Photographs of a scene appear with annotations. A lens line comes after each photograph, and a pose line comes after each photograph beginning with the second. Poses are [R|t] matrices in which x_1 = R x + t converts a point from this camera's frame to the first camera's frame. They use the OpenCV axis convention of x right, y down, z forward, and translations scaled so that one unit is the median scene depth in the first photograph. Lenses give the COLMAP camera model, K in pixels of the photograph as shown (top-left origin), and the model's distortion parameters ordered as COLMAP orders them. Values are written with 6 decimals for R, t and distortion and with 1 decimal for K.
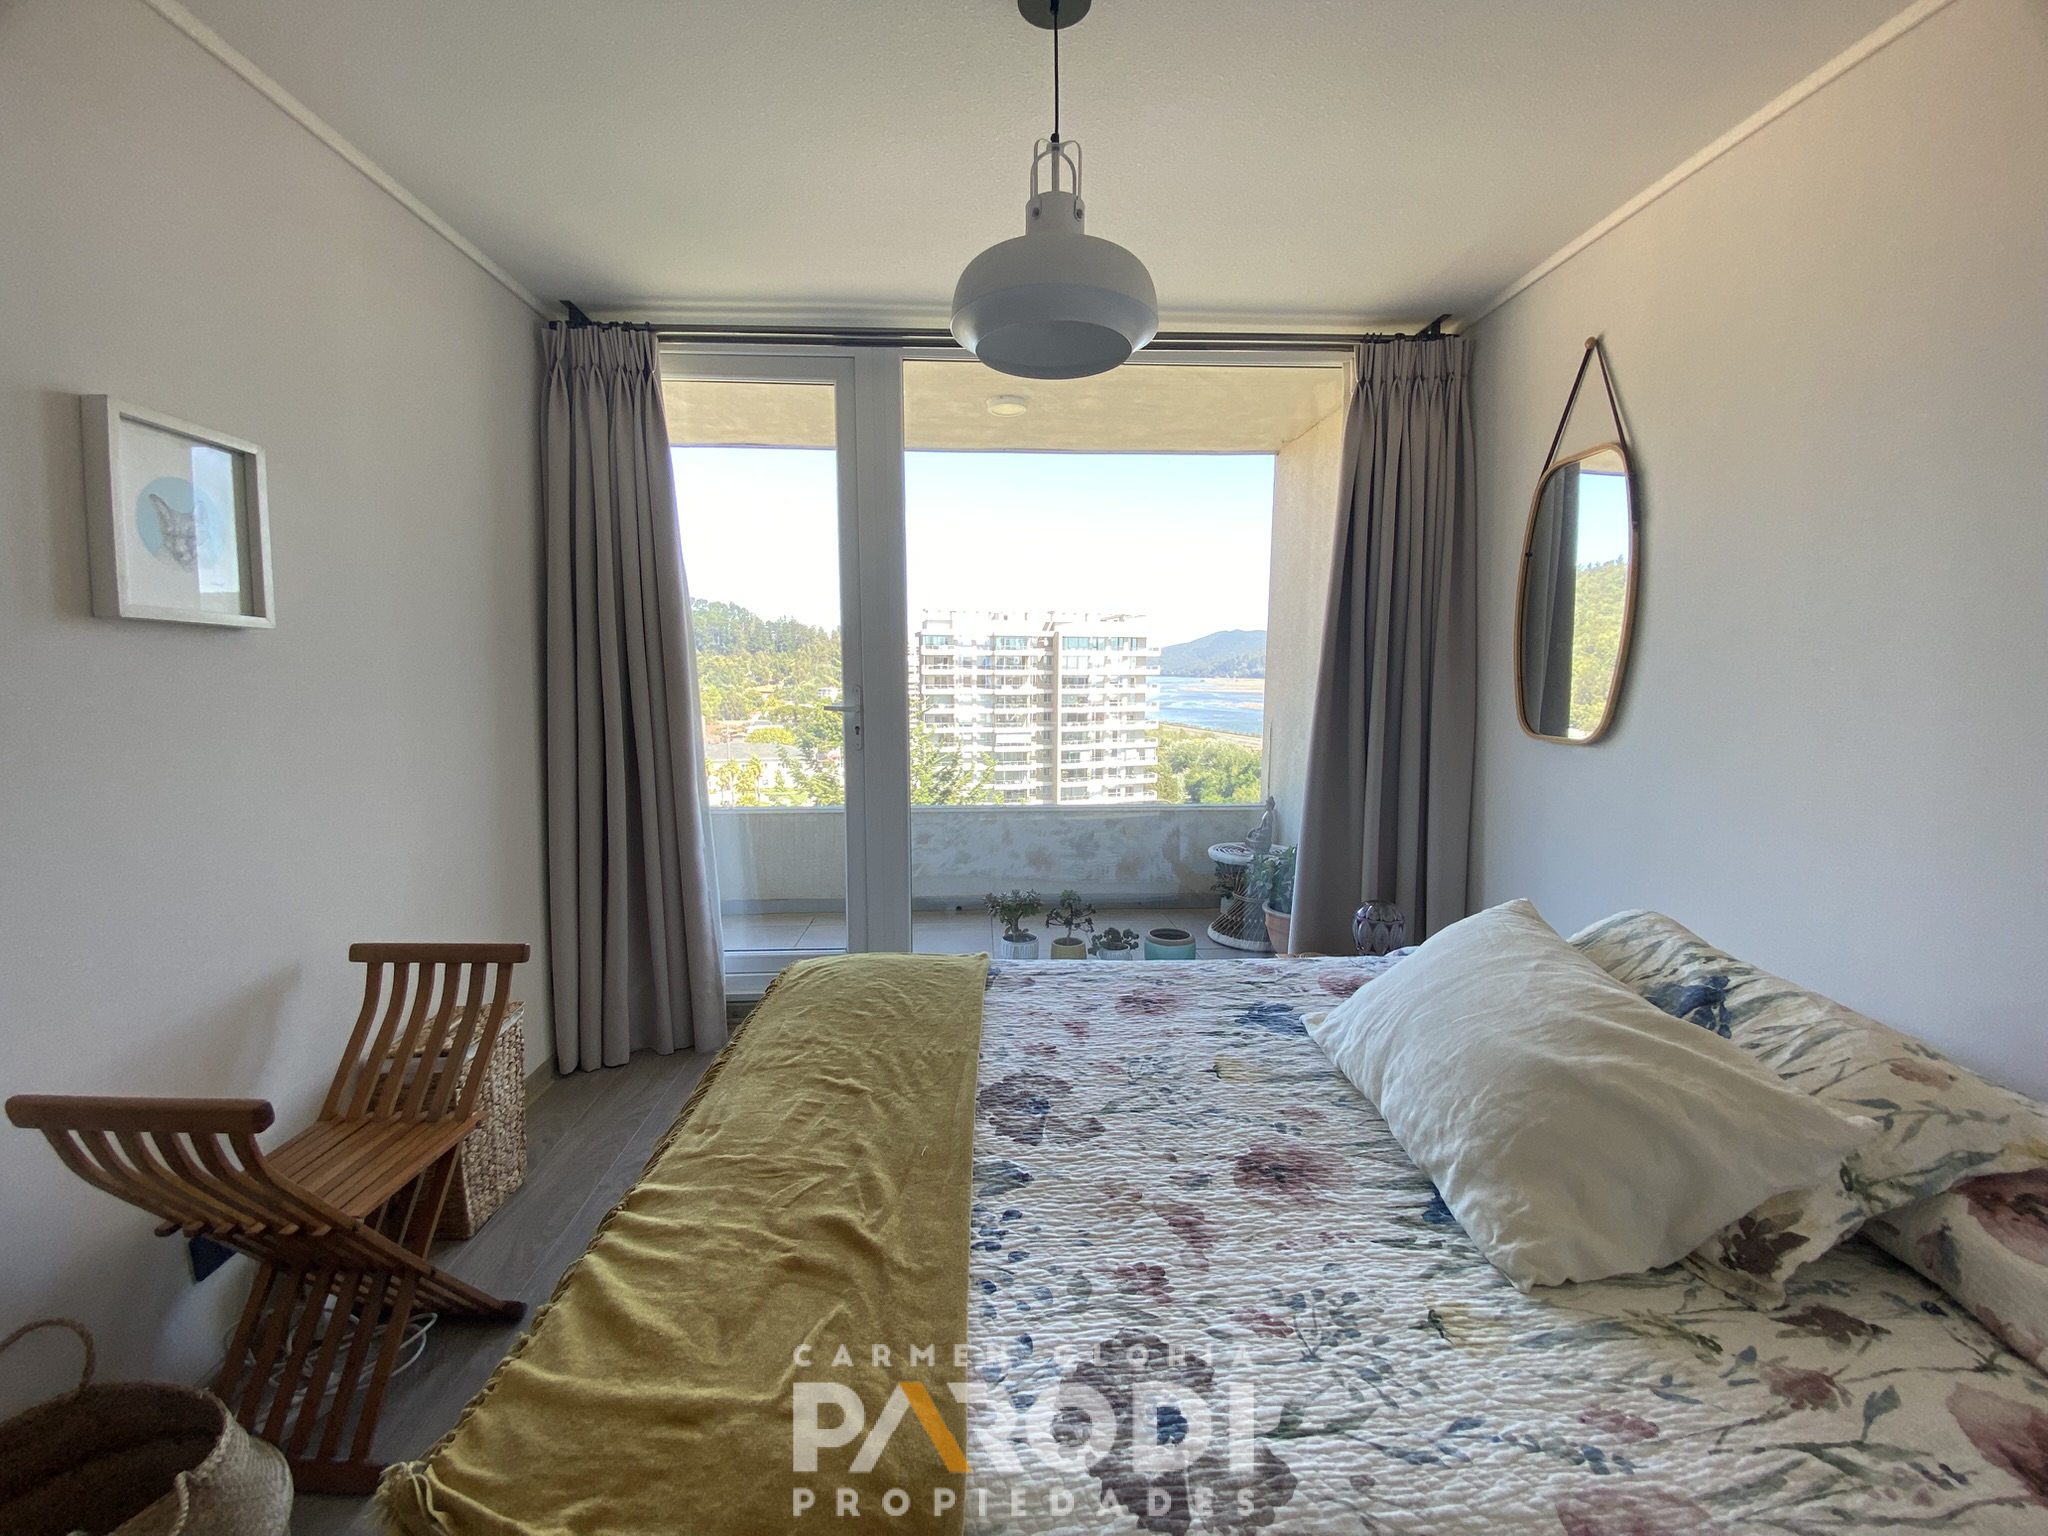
lens RADIAL K [[818.0, 0, 993.3], [0, 818.0, 787.6], [0, 0, 1]] dist [-0.036763, -0.000551]
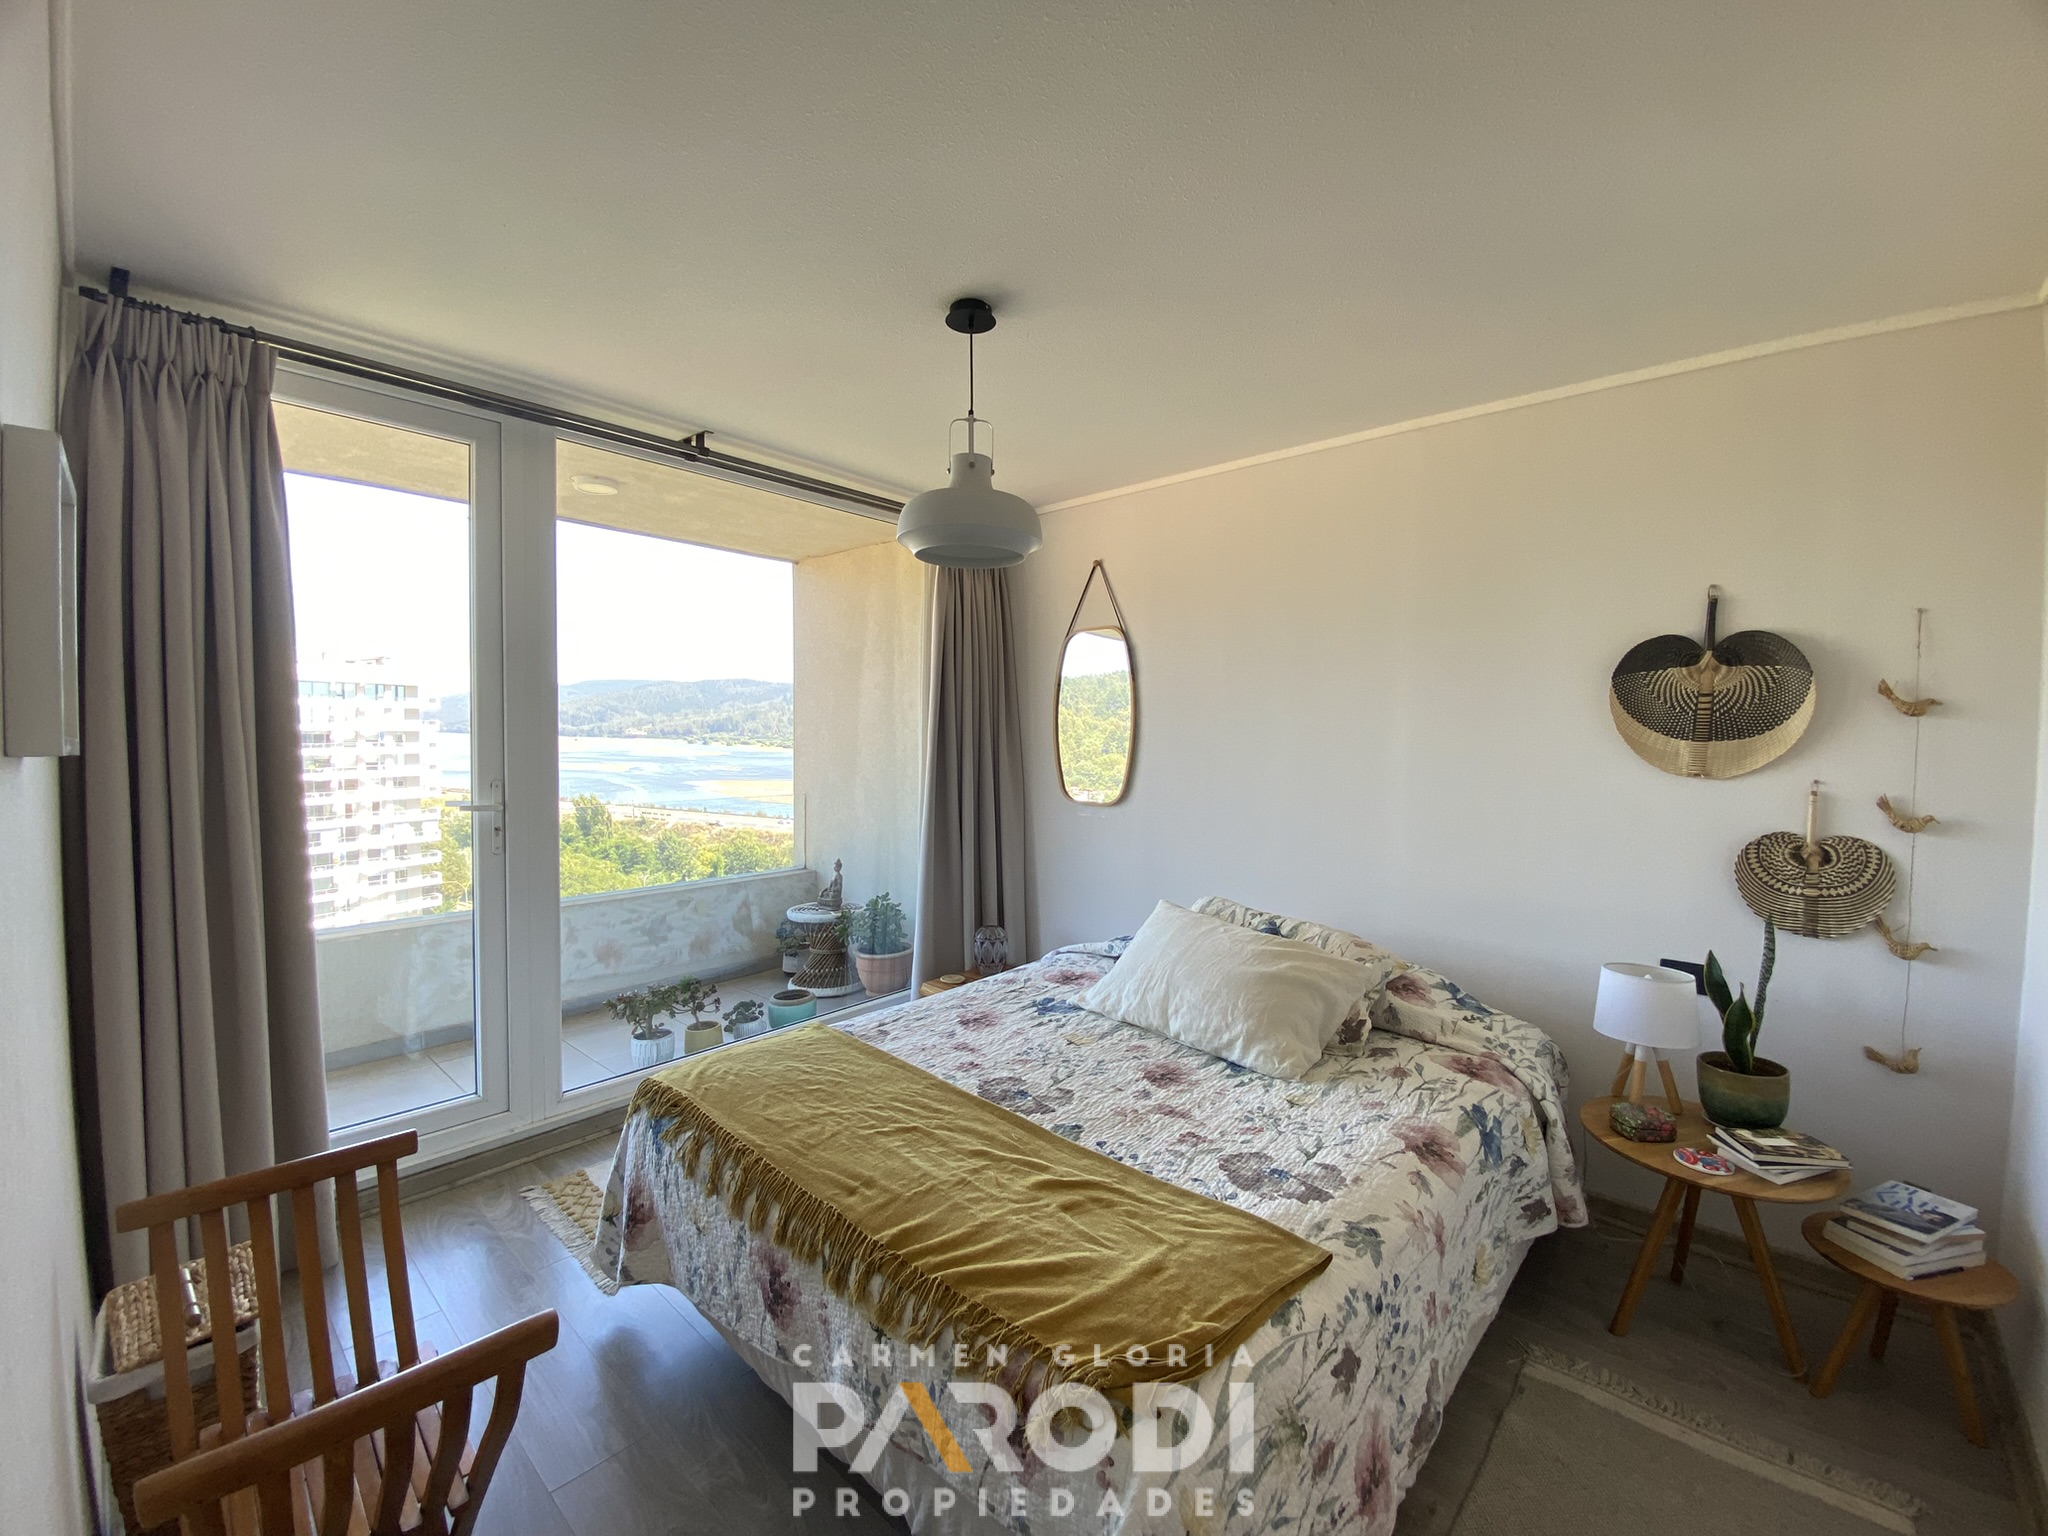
lens RADIAL K [[831.1, 0, 1013.7], [0, 831.1, 766.7], [0, 0, 1]] dist [0.027046, -0.025443]
pose [[0.691510, -0.024144, 0.721963, -0.745654], [0.092965, 0.994105, -0.055799, -0.068431], [-0.716360, 0.105703, 0.689678, -0.031028]]
